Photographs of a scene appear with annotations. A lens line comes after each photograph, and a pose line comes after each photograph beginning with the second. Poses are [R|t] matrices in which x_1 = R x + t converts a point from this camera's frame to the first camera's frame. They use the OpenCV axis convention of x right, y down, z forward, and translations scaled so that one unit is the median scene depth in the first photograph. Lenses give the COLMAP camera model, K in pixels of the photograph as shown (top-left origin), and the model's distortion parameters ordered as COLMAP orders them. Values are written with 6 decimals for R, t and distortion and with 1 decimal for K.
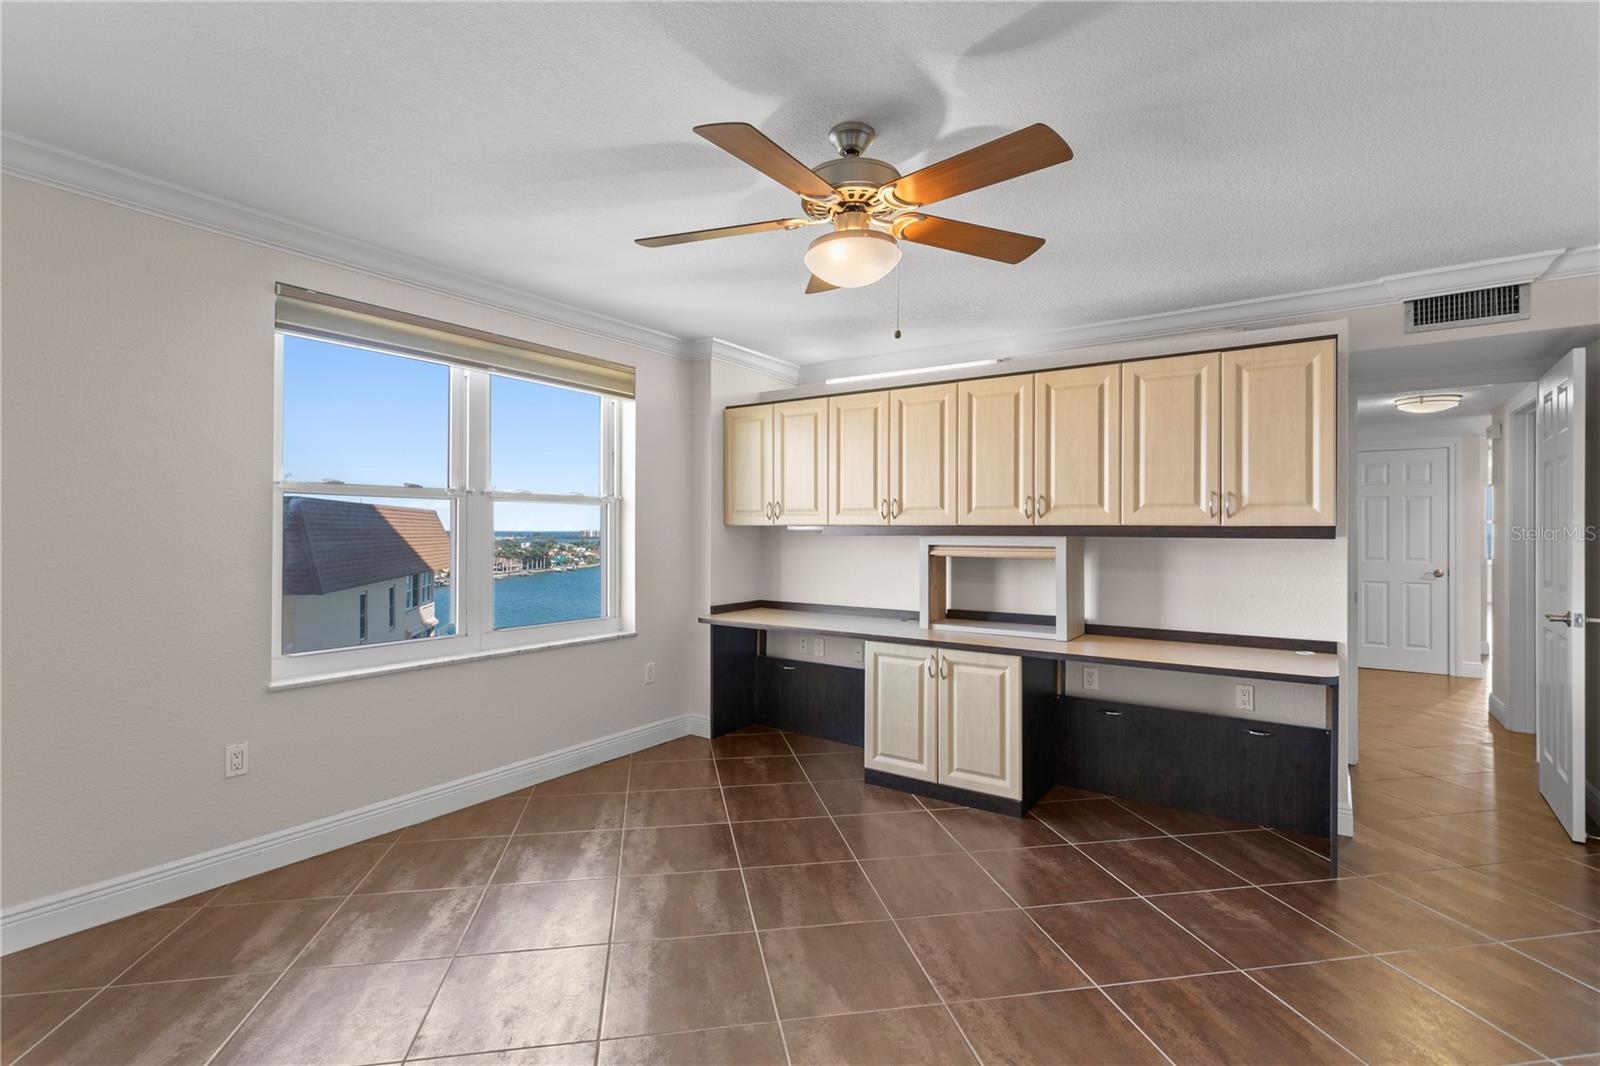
lens RADIAL K [[766.0, 0, 800.7], [0, 766.0, 530.4], [0, 0, 1]] dist [-0.001443, 0.002204]
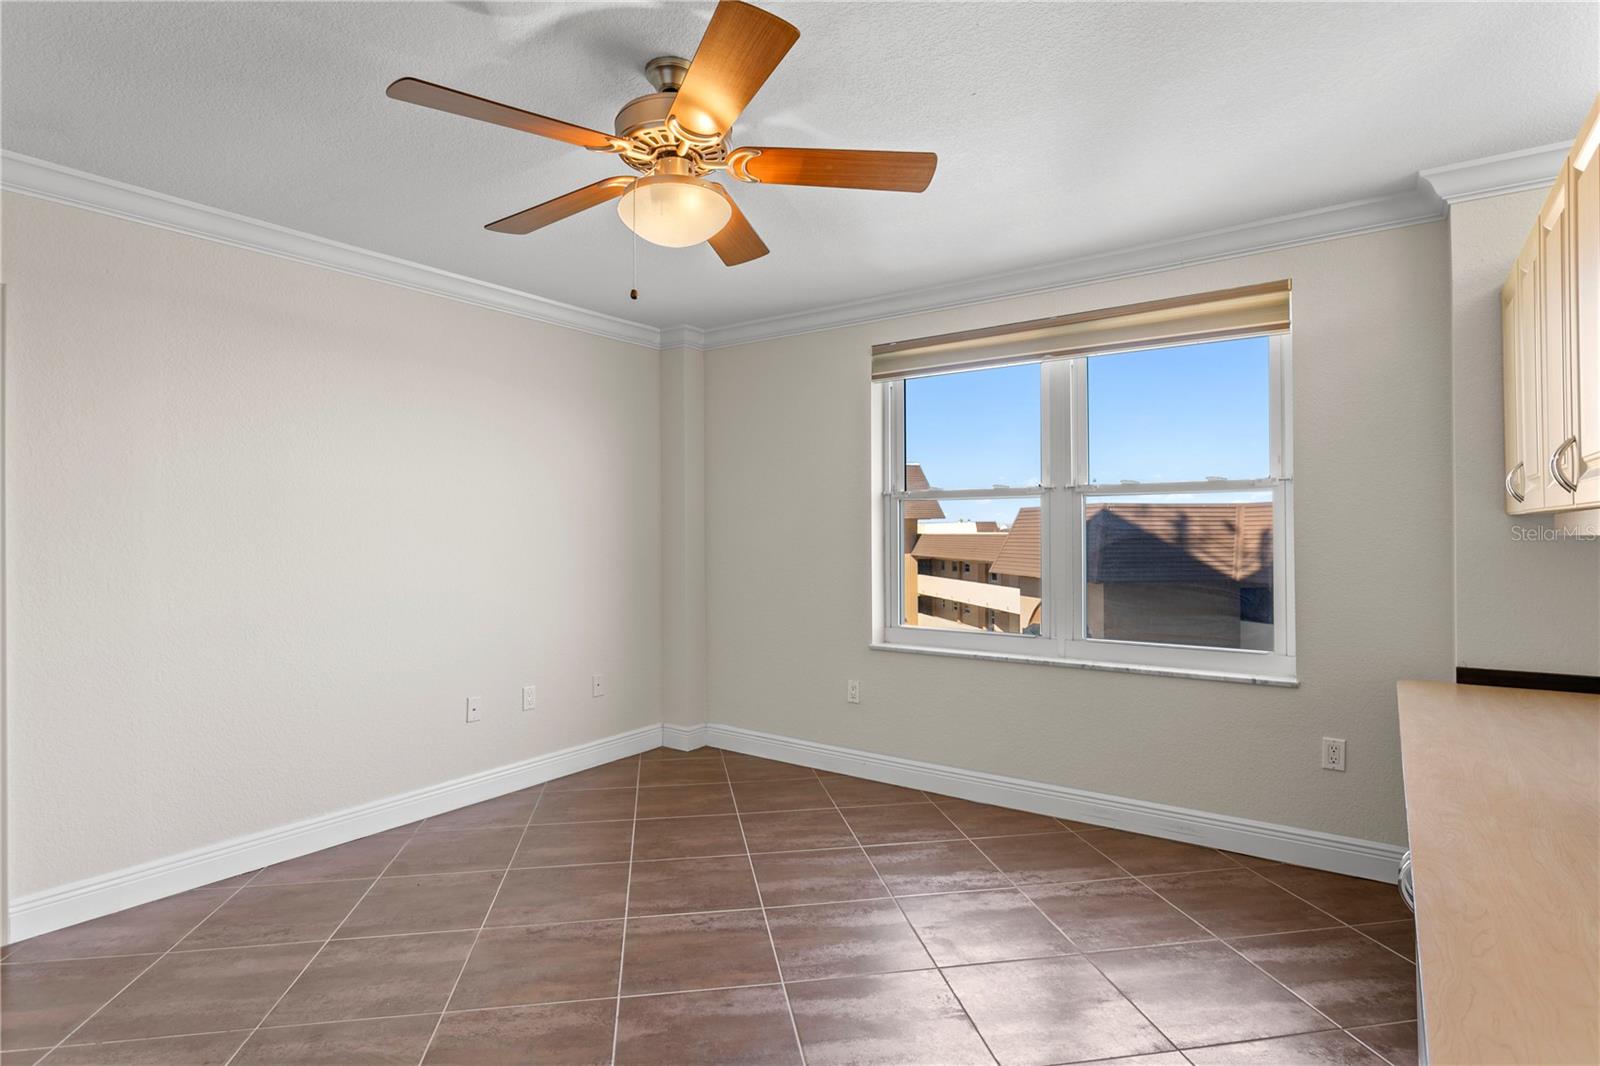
lens RADIAL K [[818.9, 0, 786.4], [0, 818.9, 531.9], [0, 0, 1]] dist [-0.006597, 0.000198]
pose [[-0.035735, -0.006490, -0.999340, 0.658344], [0.002133, 0.999976, -0.006570, 0.010637], [0.999359, -0.002366, -0.035720, 0.776684]]
